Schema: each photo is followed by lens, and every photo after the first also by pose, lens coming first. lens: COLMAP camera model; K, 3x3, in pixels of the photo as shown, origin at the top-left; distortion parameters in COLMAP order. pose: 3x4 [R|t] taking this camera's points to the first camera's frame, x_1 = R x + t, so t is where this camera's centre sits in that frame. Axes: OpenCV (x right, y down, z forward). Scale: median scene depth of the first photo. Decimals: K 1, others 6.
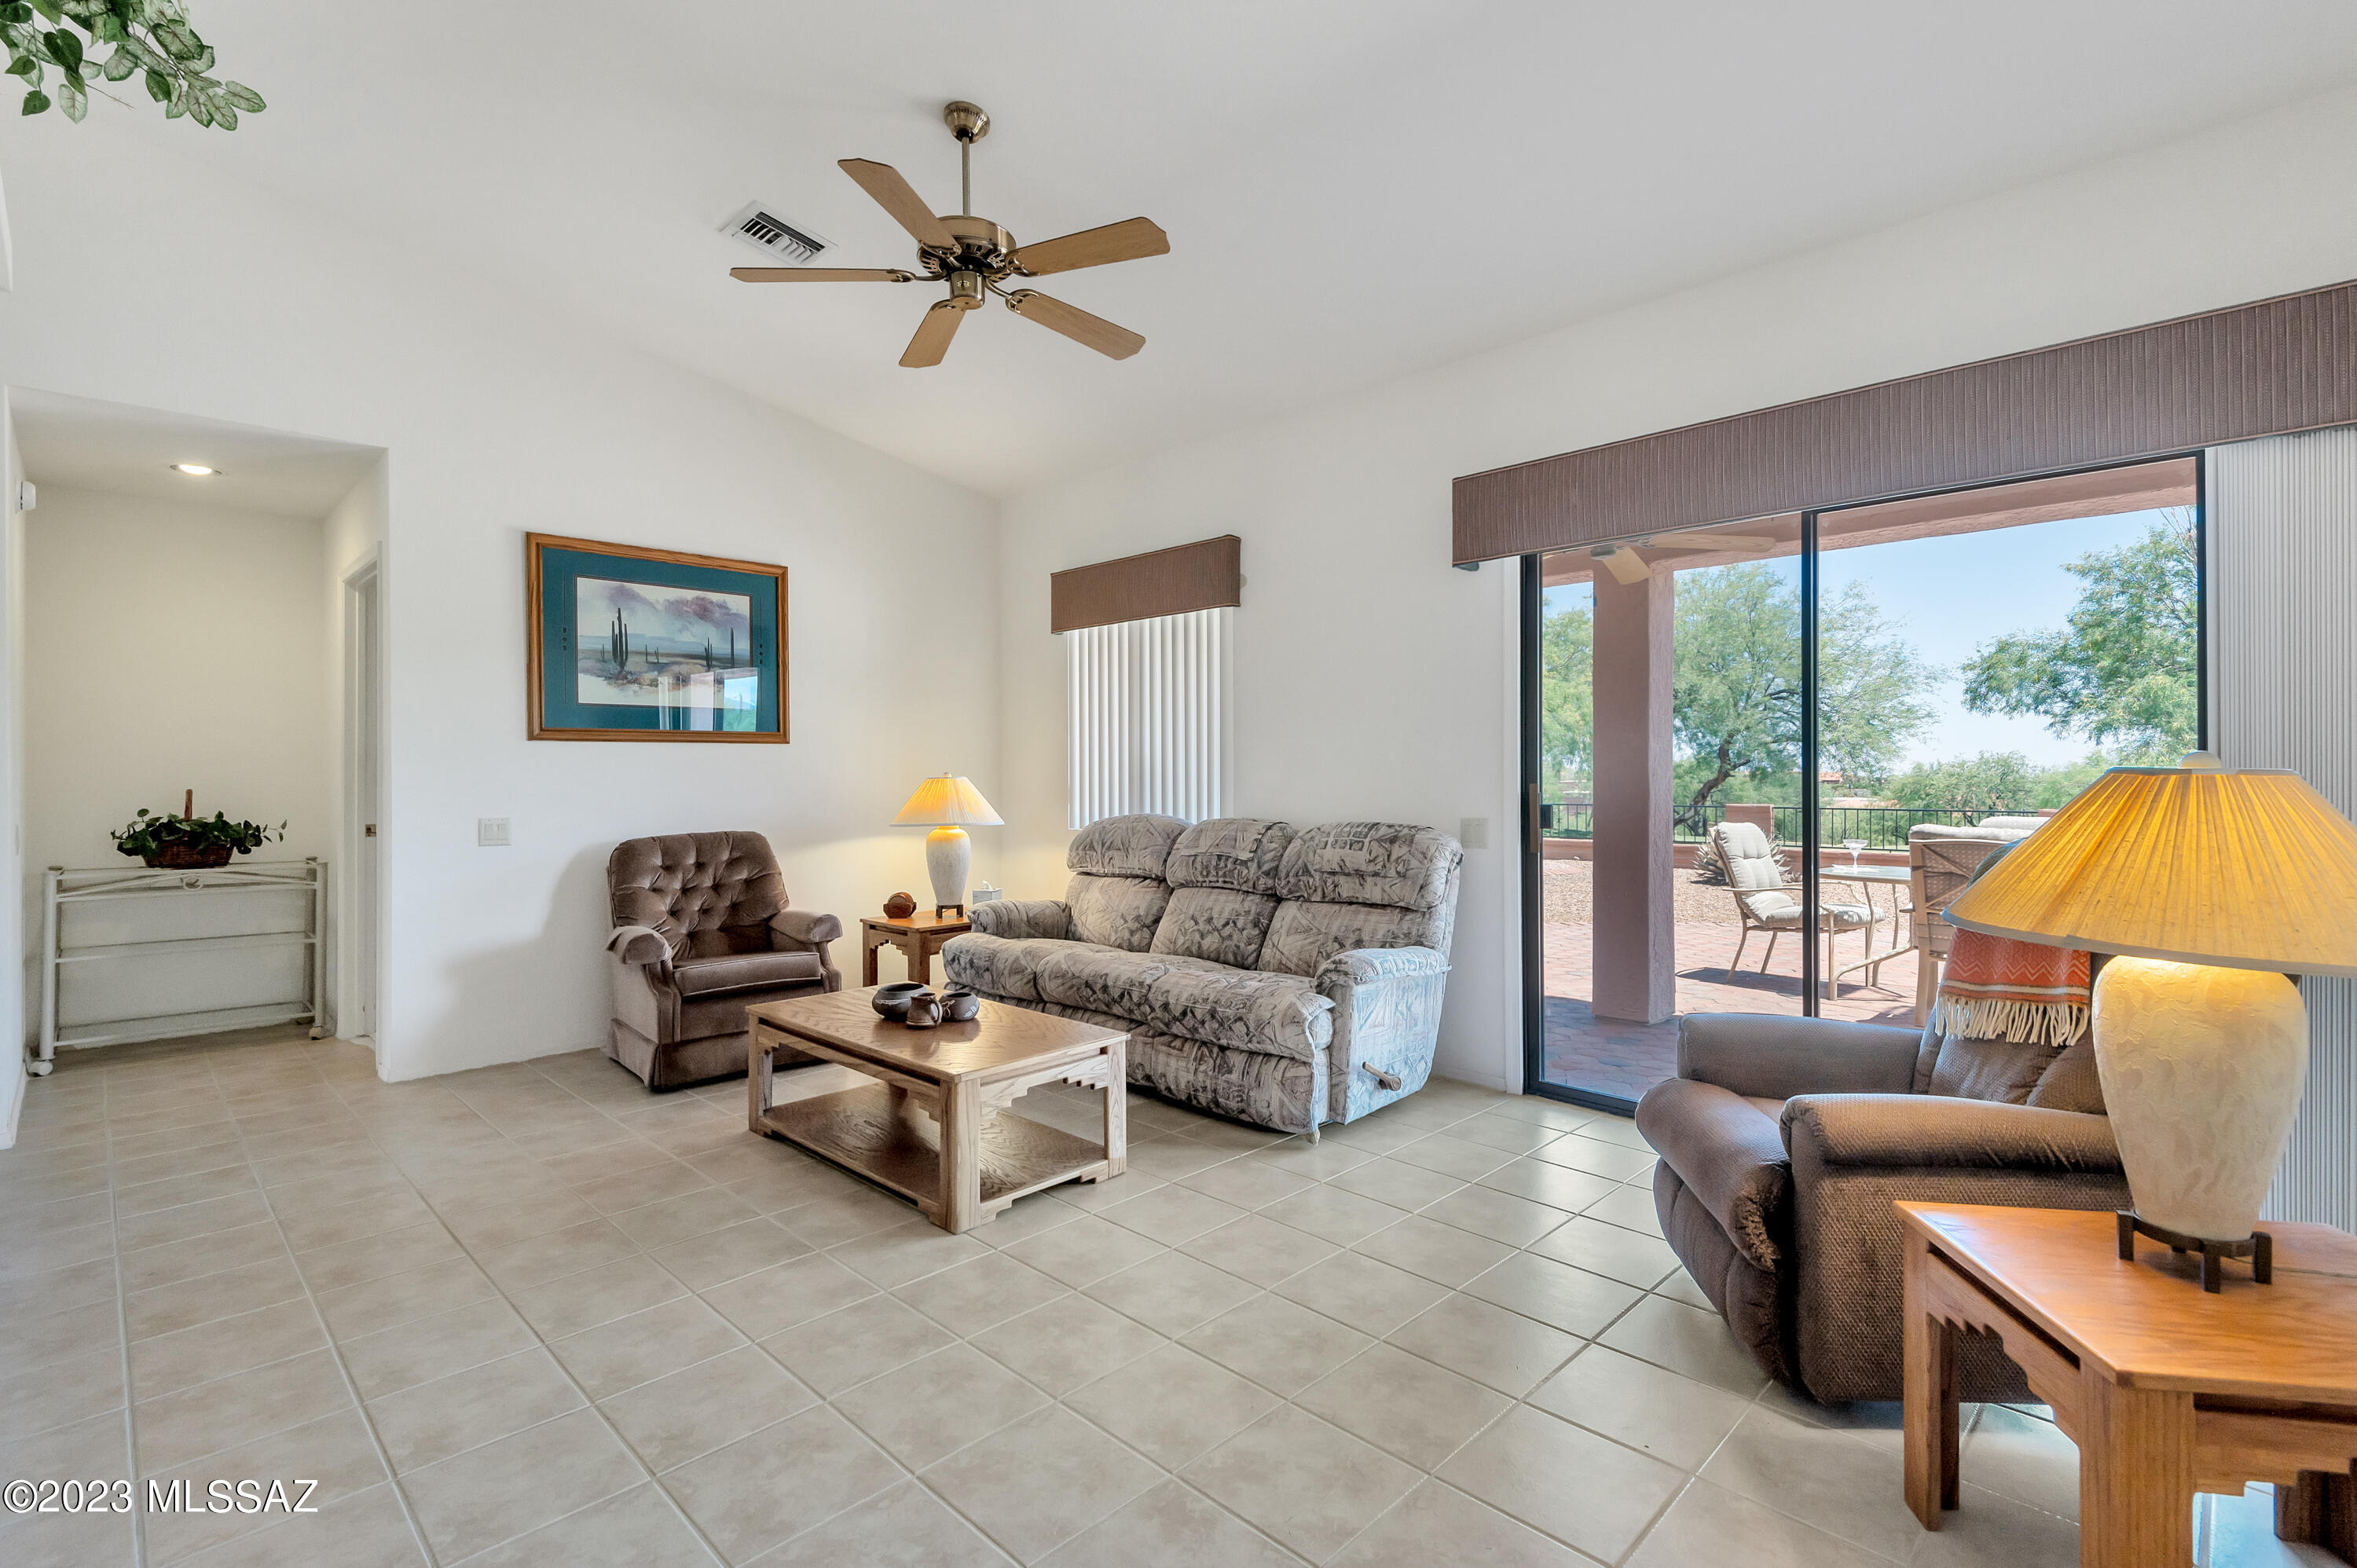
lens RADIAL K [[1066.6, 0, 1162.6], [0, 1066.6, 773.5], [0, 0, 1]] dist [0.021966, -0.000433]
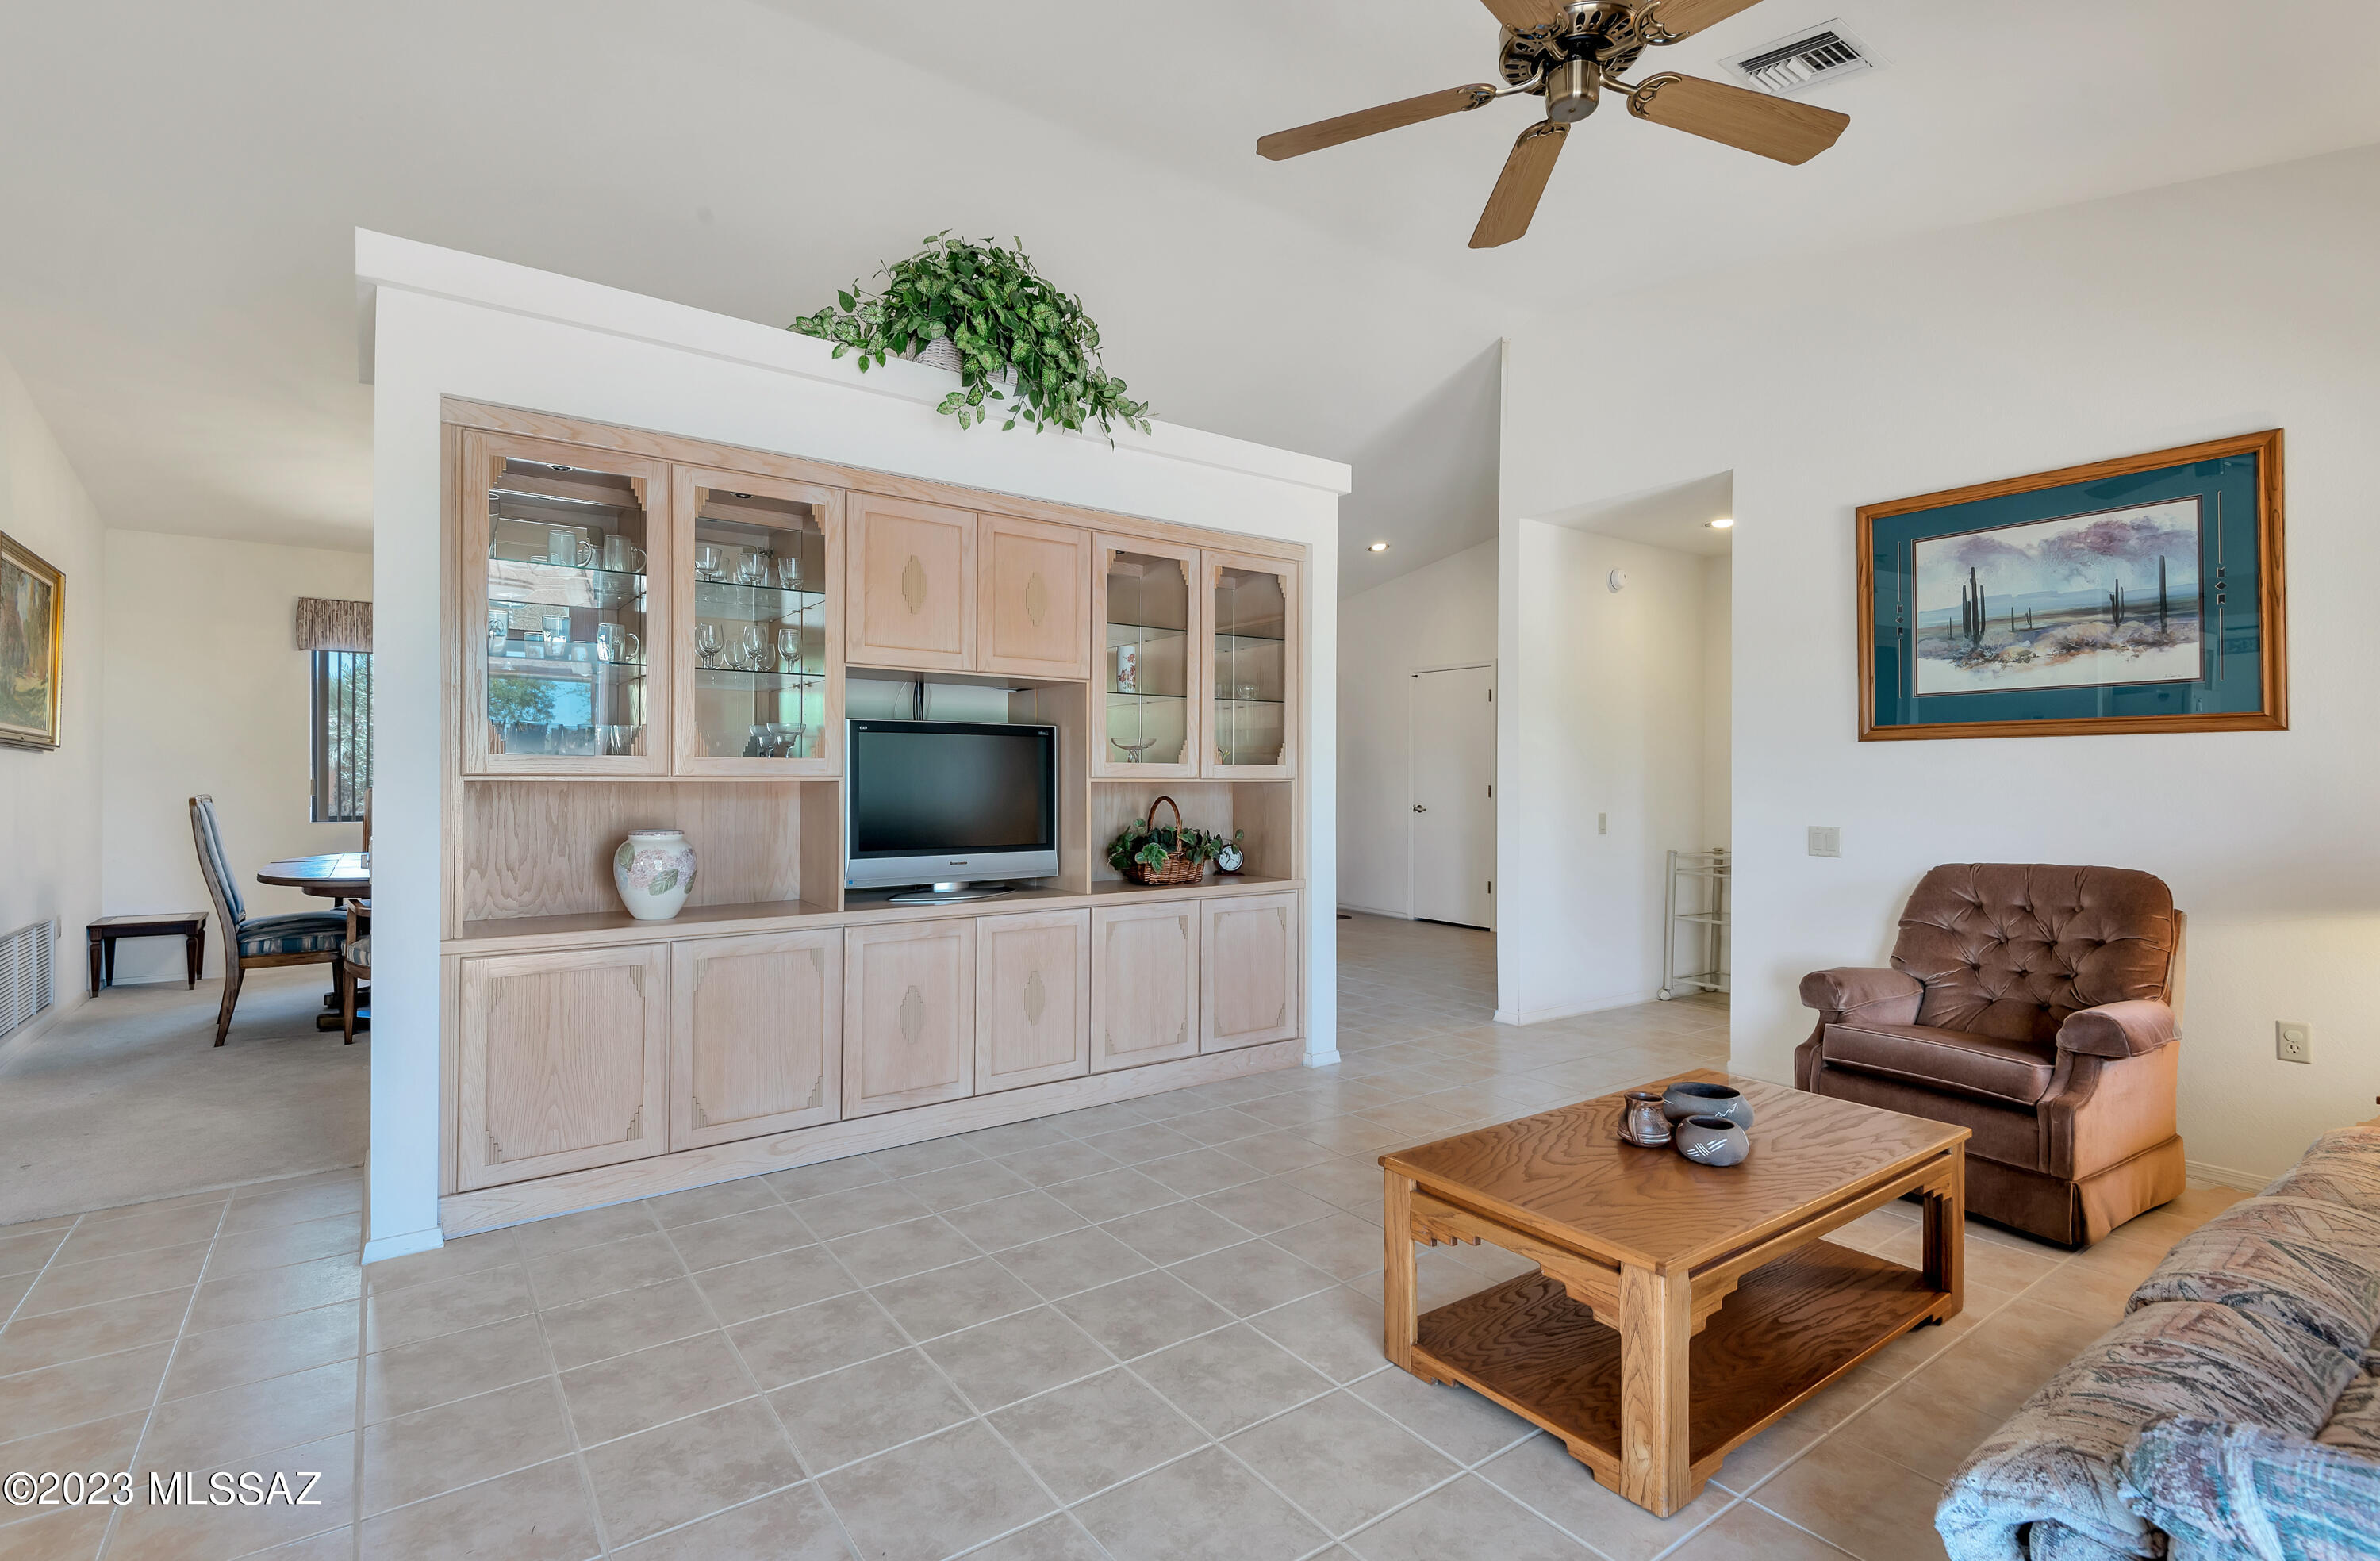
lens RADIAL K [[1115.3, 0, 1228.9], [0, 1115.3, 762.7], [0, 0, 1]] dist [0.063656, -0.000095]
pose [[-0.135885, 0.004332, -0.990715, 0.398621], [0.004643, 0.999982, 0.003736, -0.018005], [0.990714, -0.004092, -0.135902, 0.583815]]
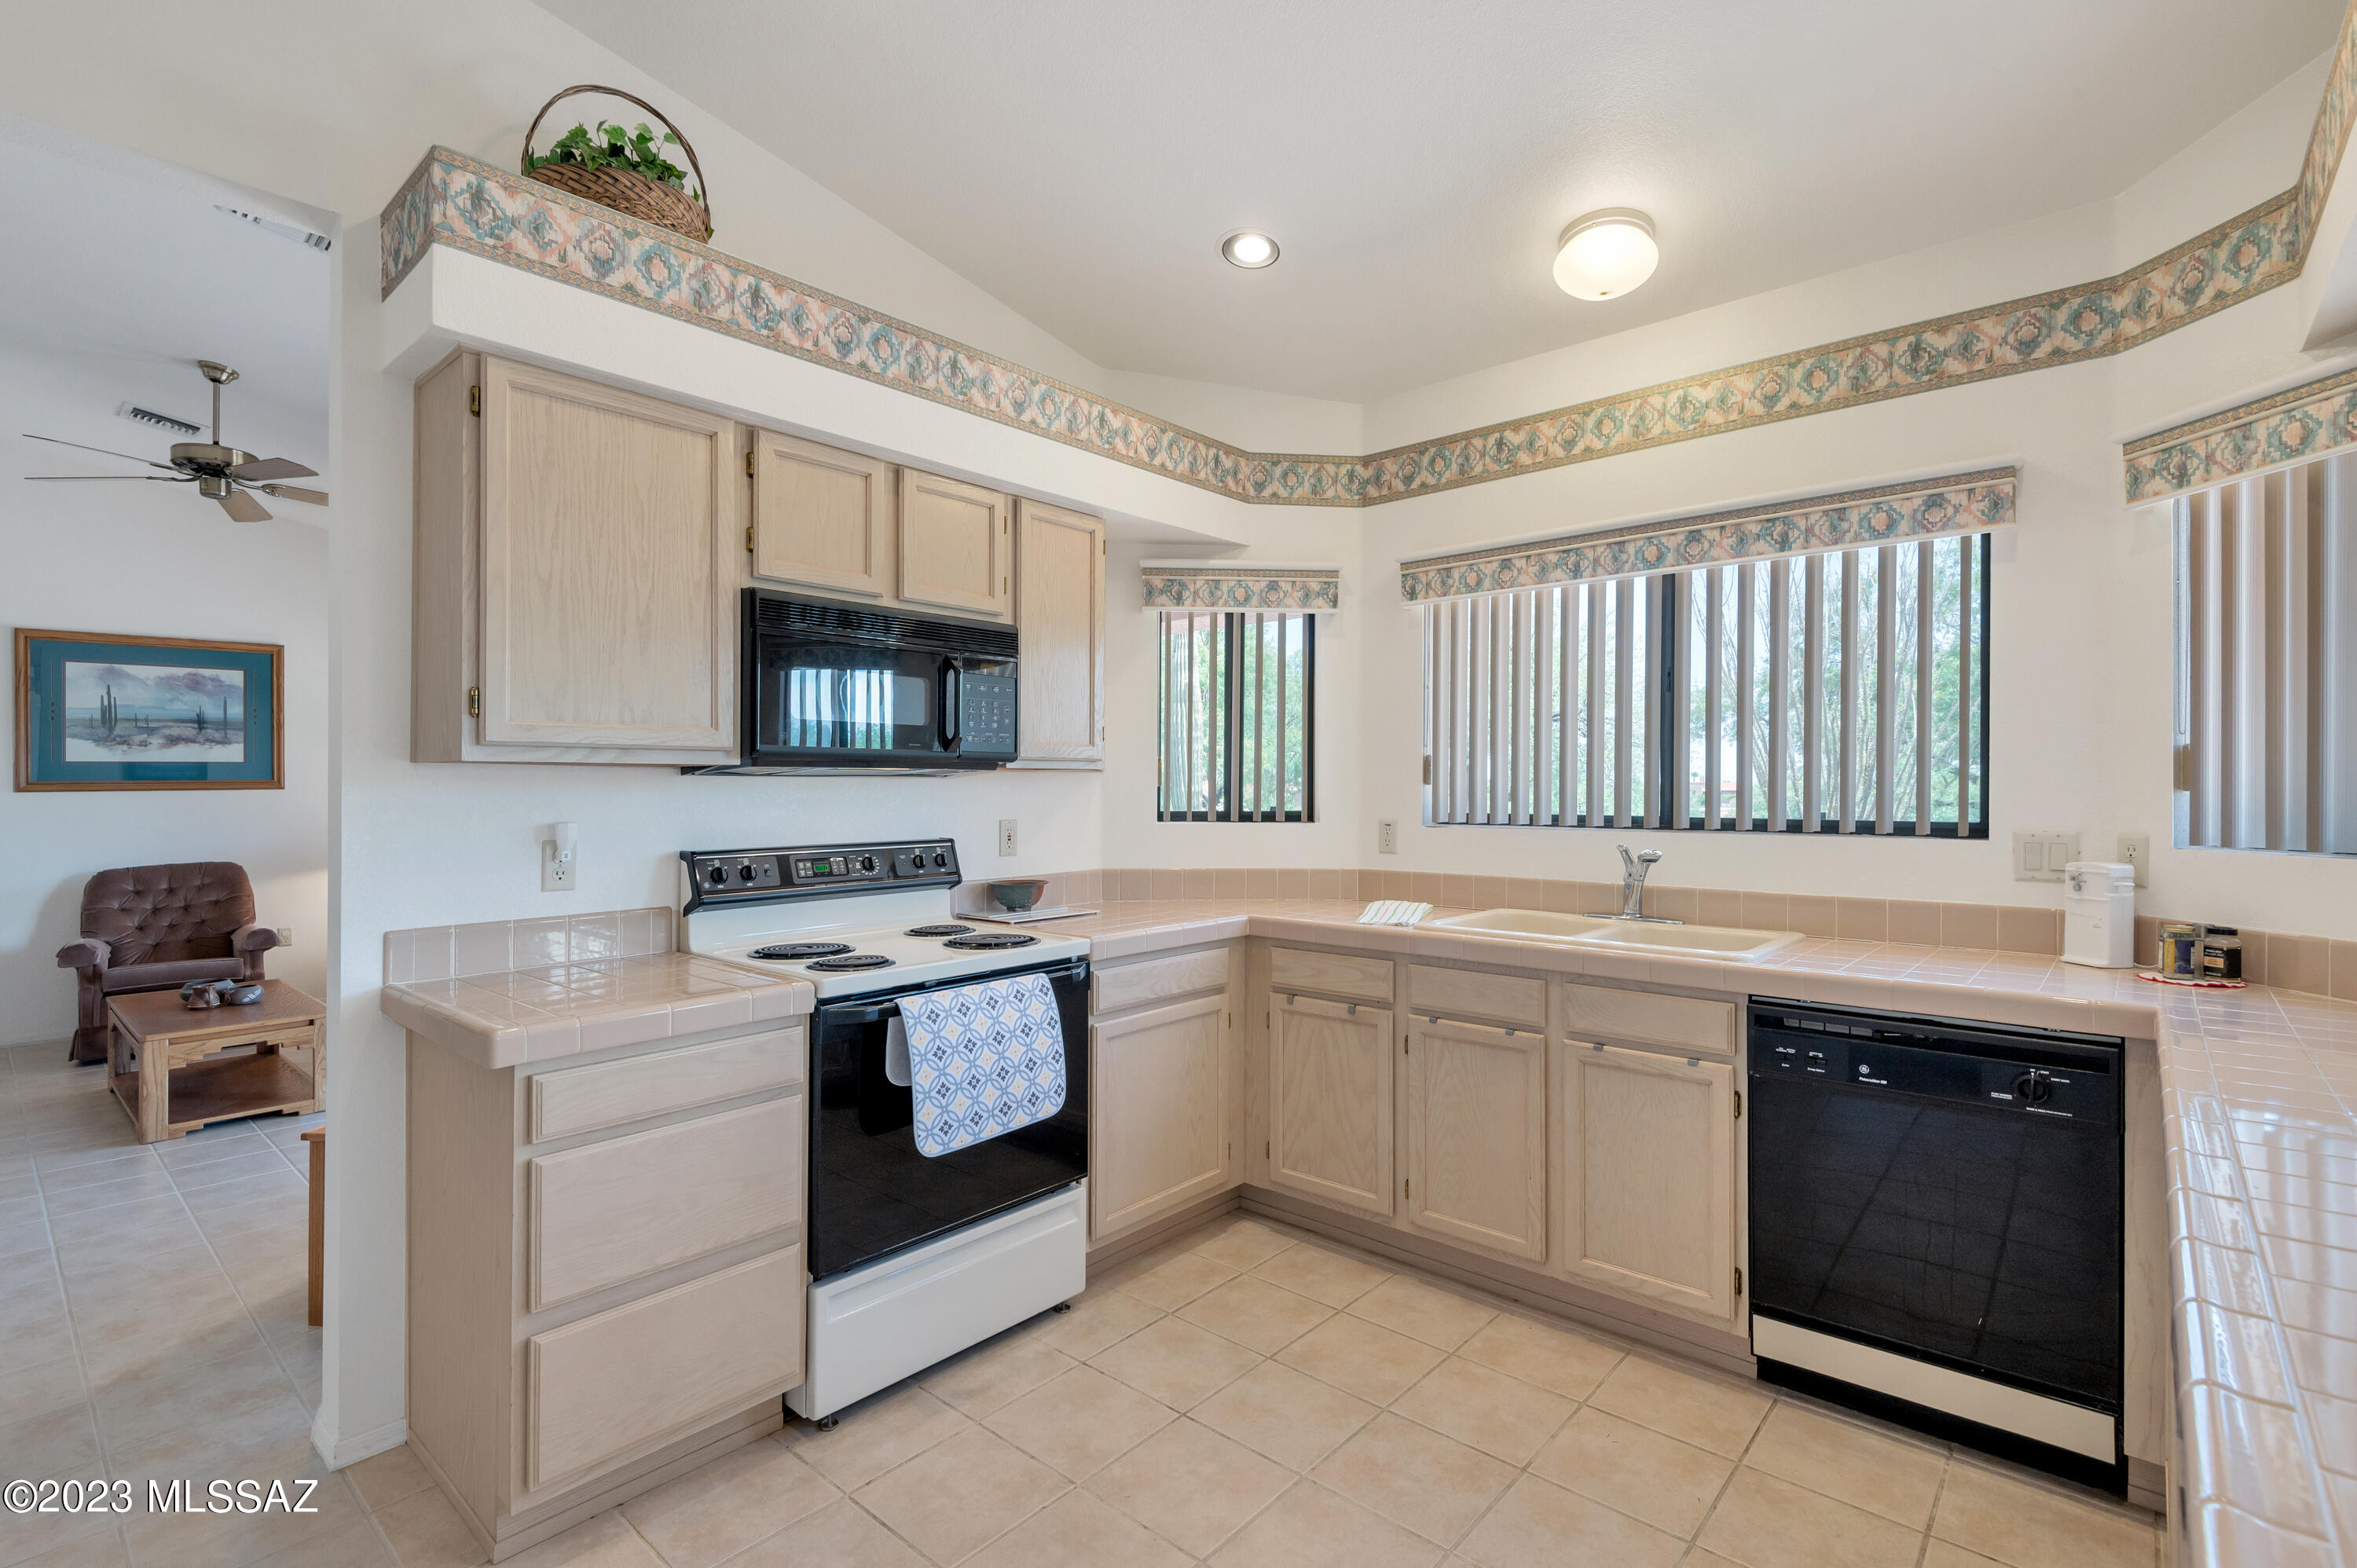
lens RADIAL K [[1088.6, 0, 1143.0], [0, 1088.6, 772.0], [0, 0, 1]] dist [0.007343, -0.001107]
pose [[0.998933, -0.001213, 0.046177, 0.647825], [0.001661, 0.999952, -0.009659, -0.038482], [-0.046163, 0.009726, 0.998887, -0.334425]]
